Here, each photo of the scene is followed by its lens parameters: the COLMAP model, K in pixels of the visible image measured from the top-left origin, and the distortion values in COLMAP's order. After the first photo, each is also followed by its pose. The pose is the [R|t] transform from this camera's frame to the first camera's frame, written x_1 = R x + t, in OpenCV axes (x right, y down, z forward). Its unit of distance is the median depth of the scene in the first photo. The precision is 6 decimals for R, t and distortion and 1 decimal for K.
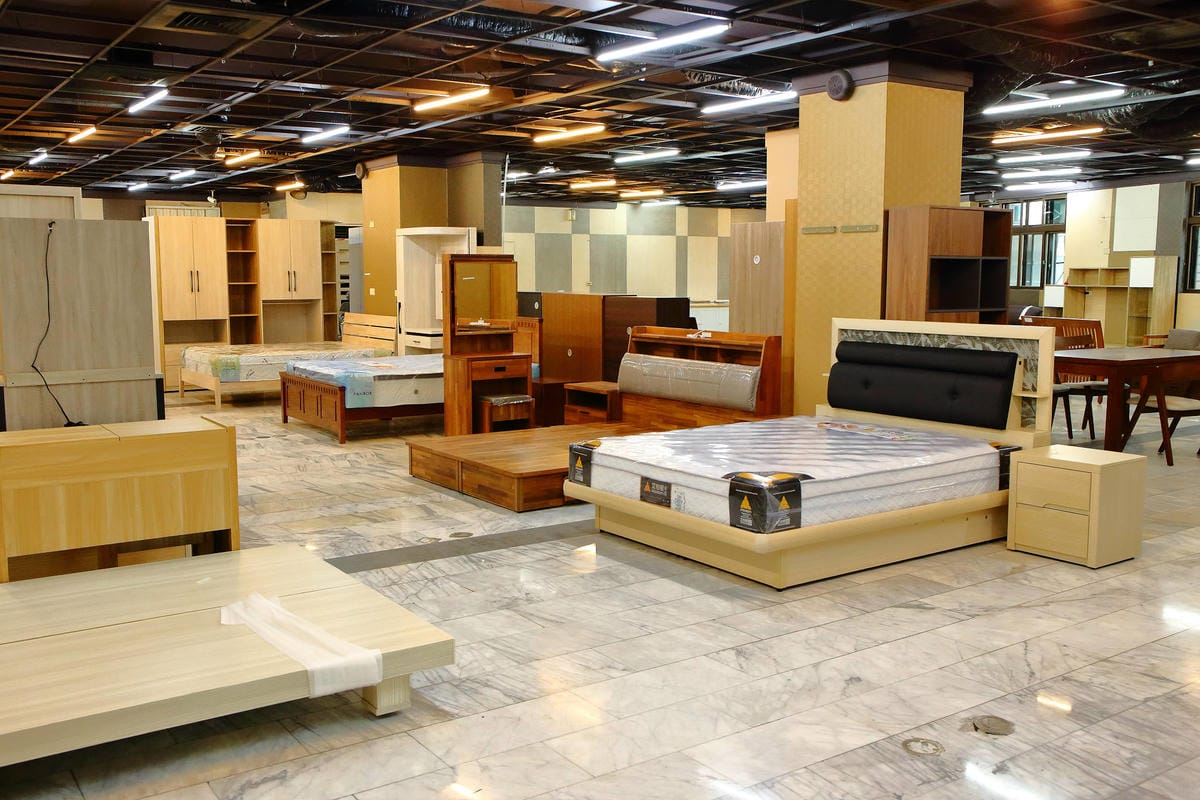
lens RADIAL K [[1114.4, 0, 600.0], [0, 1114.4, 400.0], [0, 0, 1]] dist [-0.009897, -0.002022]
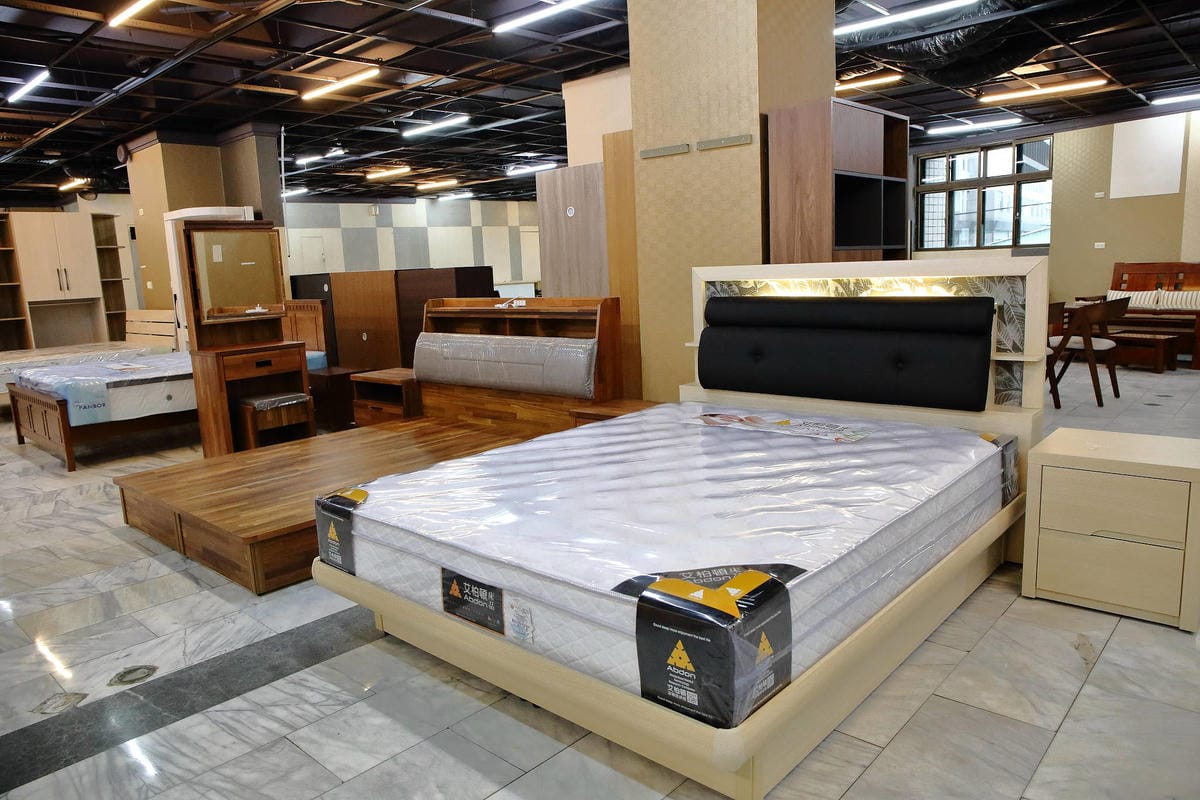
lens RADIAL K [[811.9, 0, 600.0], [0, 811.9, 400.0], [0, 0, 1]] dist [-0.116973, 0.113224]
pose [[0.974528, -0.080561, 0.209295, 0.023846], [0.070708, 0.996026, 0.054154, -0.016122], [-0.212826, -0.037975, 0.976352, 0.403418]]
